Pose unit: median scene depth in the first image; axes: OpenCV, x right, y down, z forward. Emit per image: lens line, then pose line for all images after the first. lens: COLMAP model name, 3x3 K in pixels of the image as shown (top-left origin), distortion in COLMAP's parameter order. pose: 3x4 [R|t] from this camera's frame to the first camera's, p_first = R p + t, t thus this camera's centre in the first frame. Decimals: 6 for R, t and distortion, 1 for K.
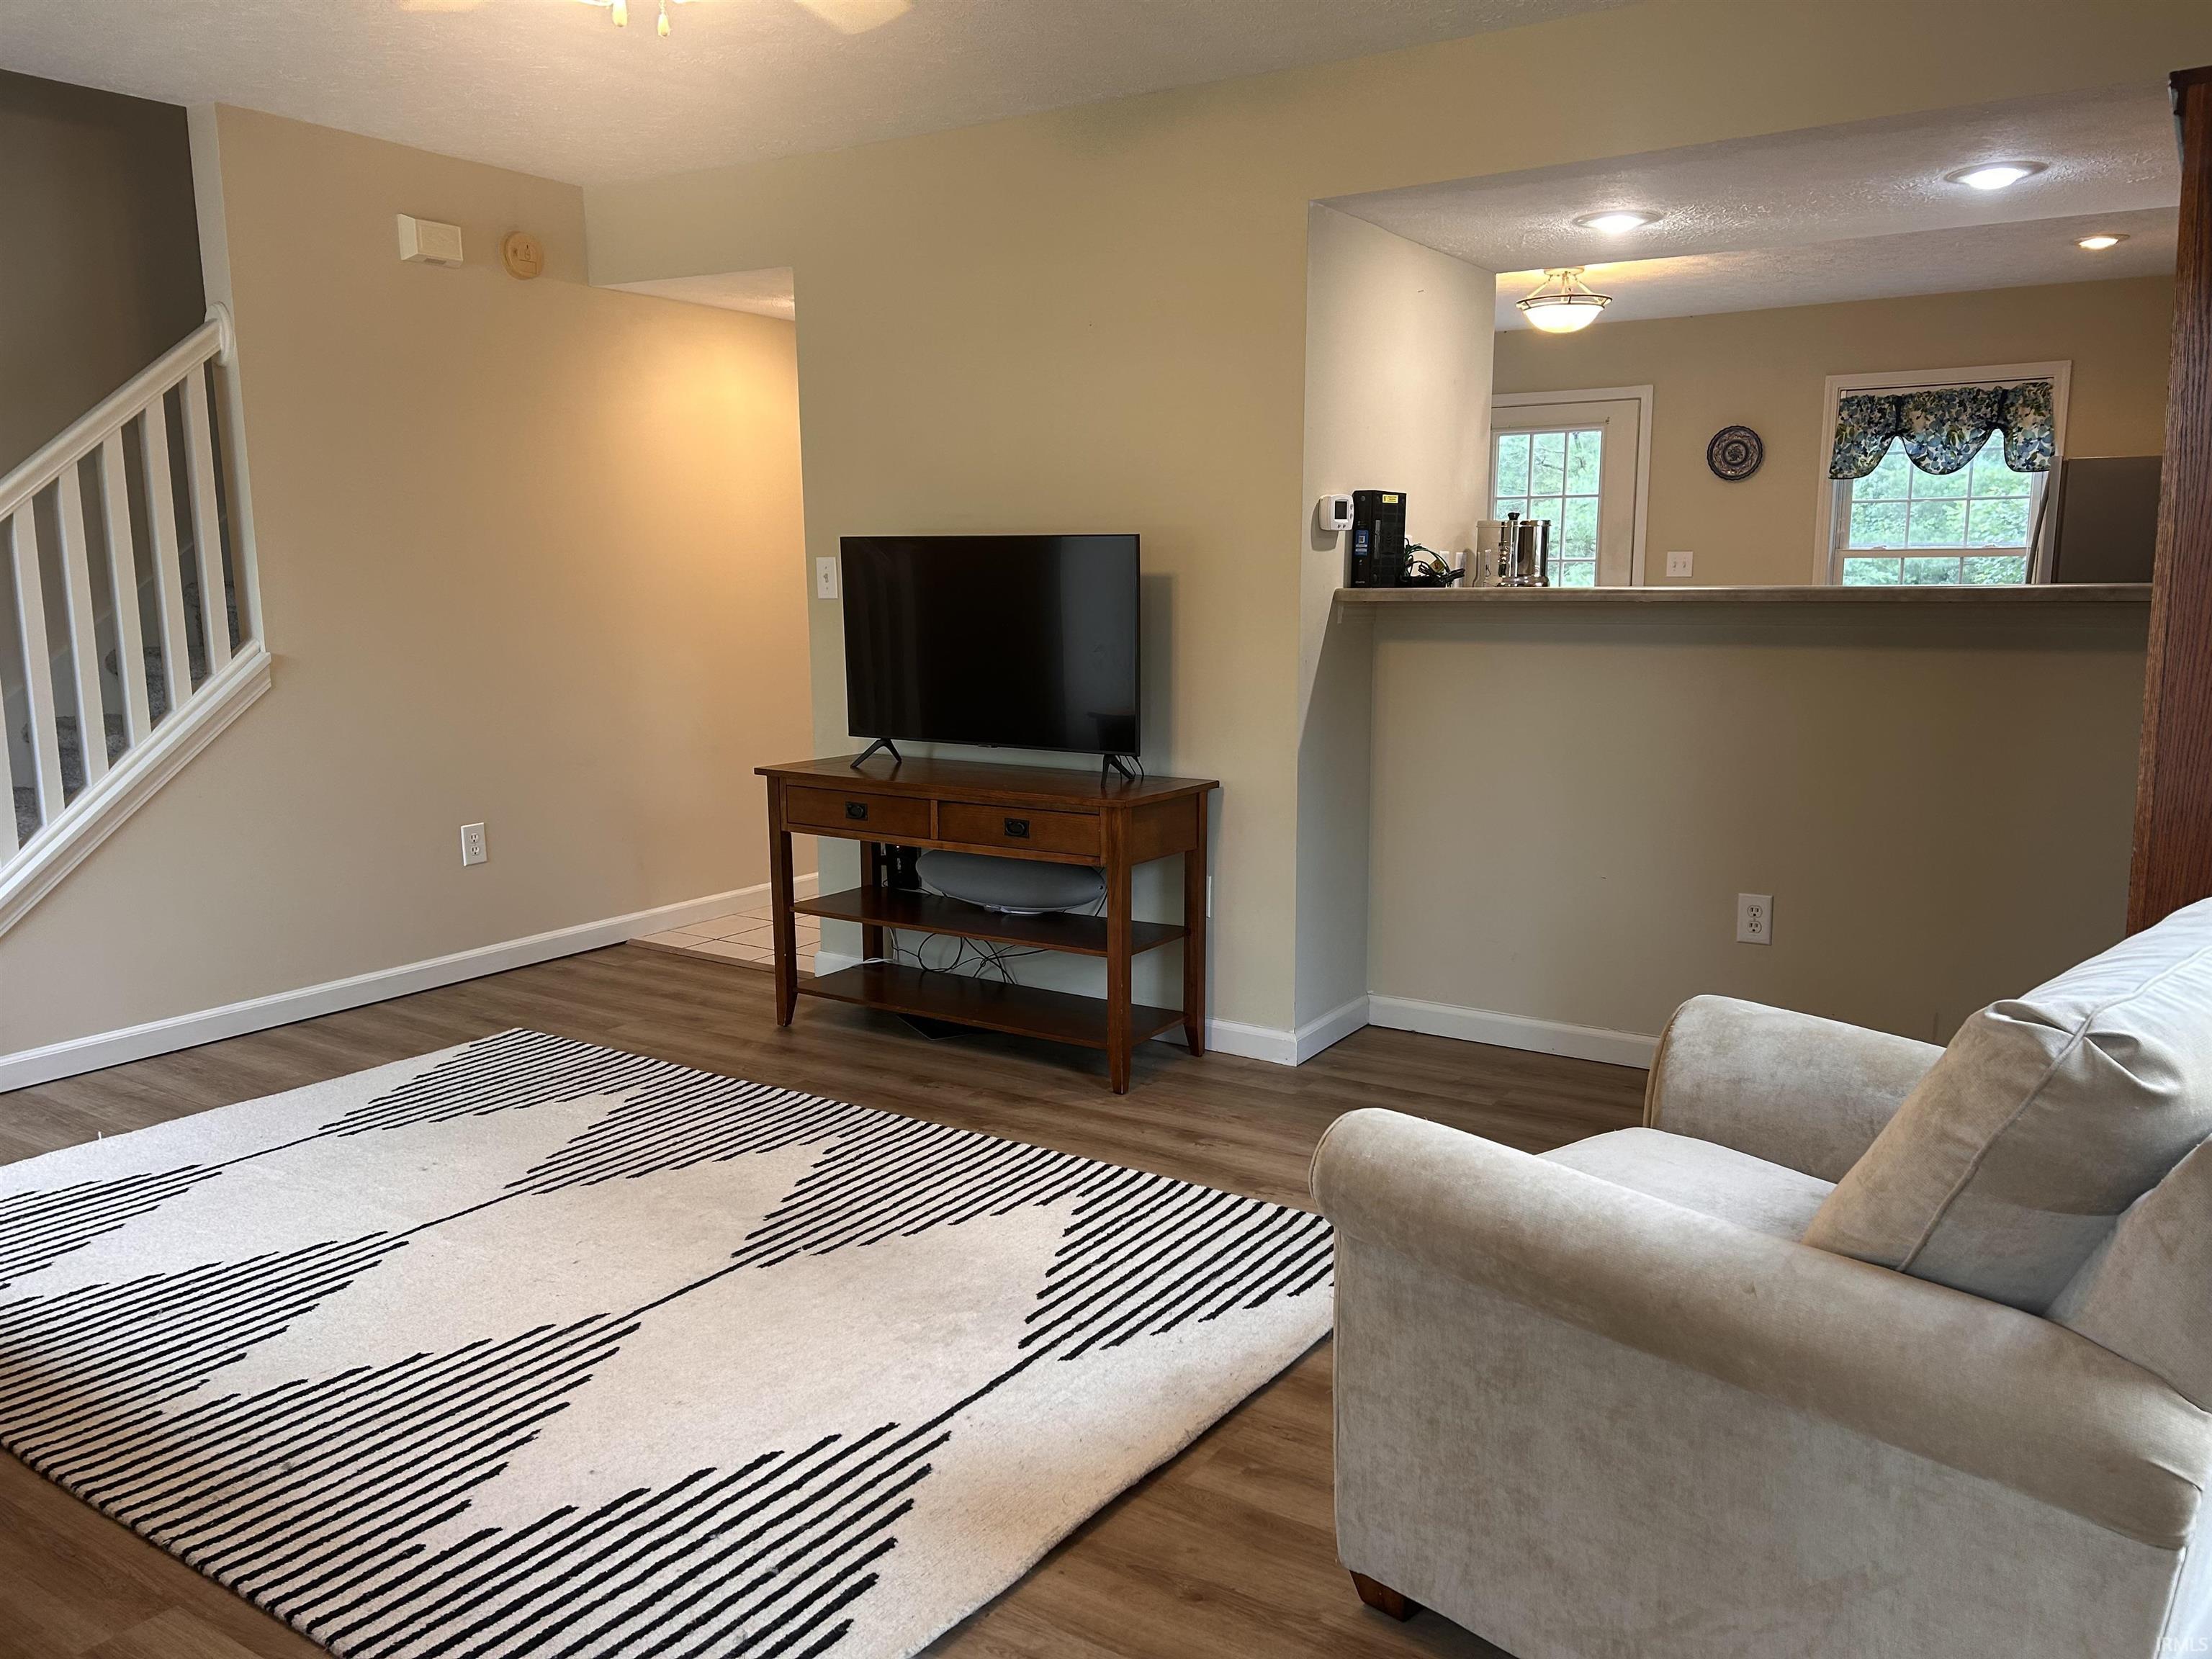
lens RADIAL K [[1666.3, 0, 1123.4], [0, 1666.3, 844.1], [0, 0, 1]] dist [0.113393, -0.180332]
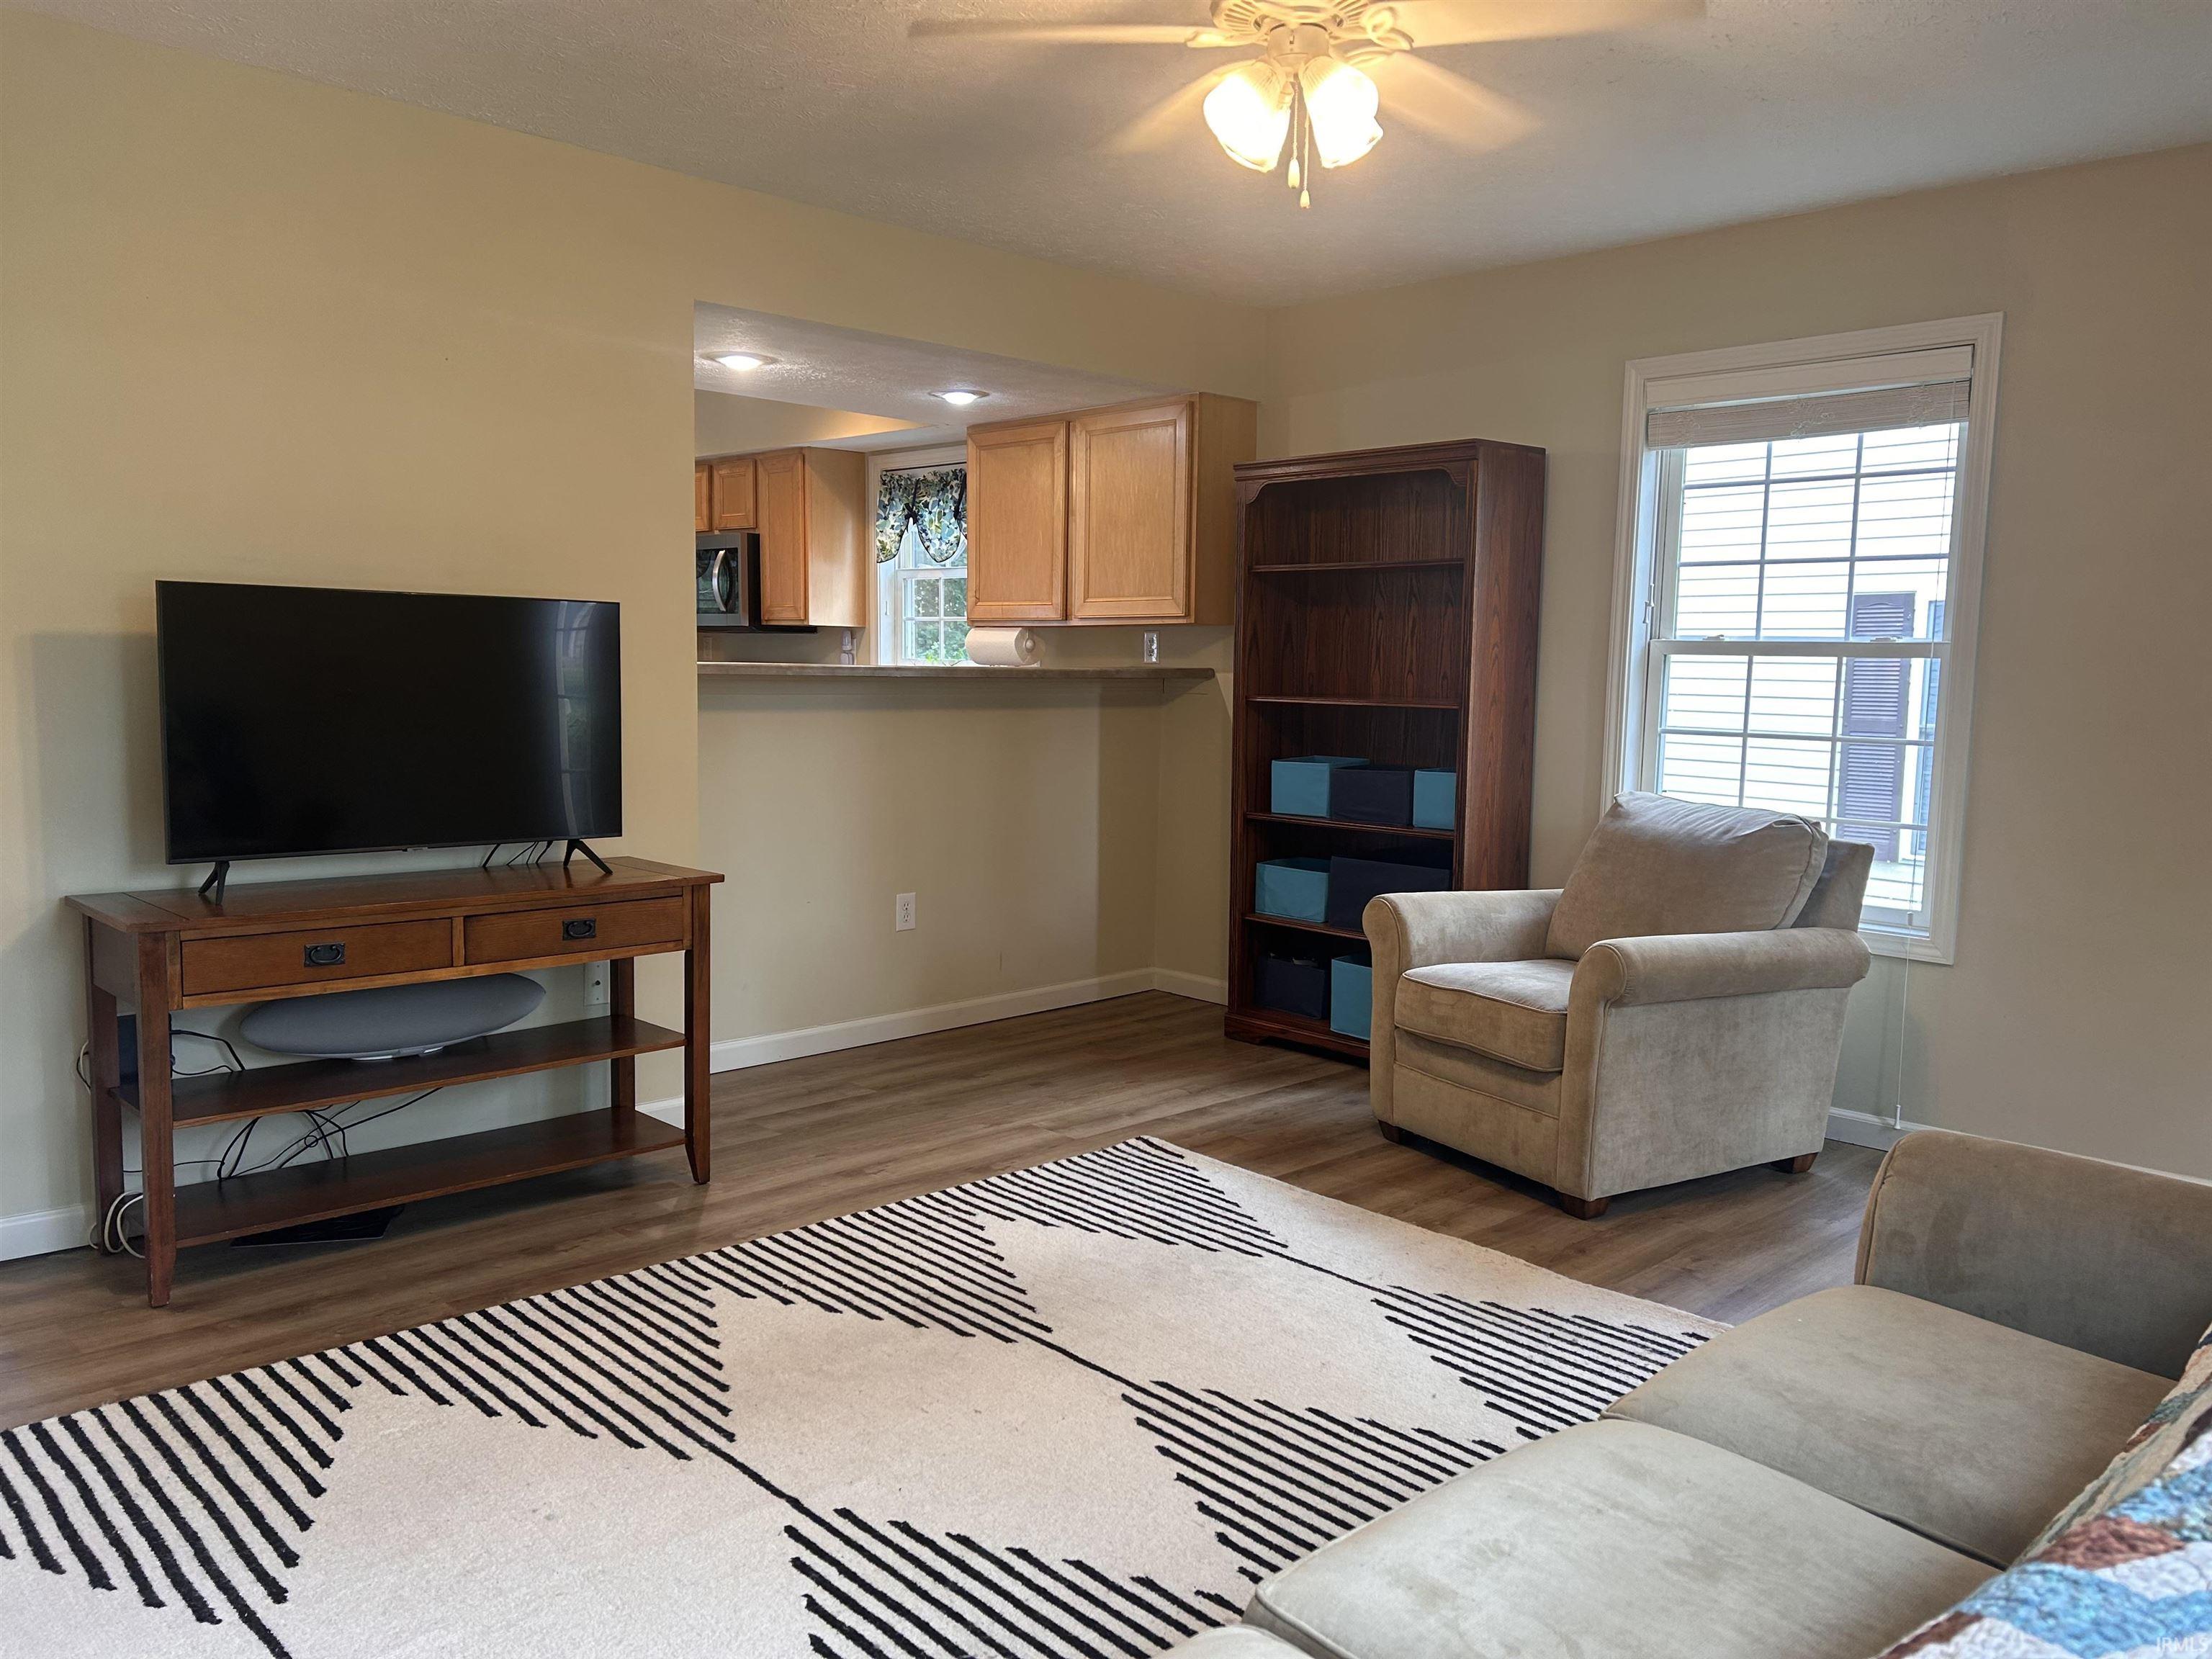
lens RADIAL K [[1666.3, 0, 1123.4], [0, 1666.3, 844.1], [0, 0, 1]] dist [0.113393, -0.180332]
pose [[0.213975, -0.097726, 0.971938, -0.864847], [0.139854, 0.987798, 0.068532, -0.074857], [-0.966776, 0.121266, 0.225032, 0.520671]]
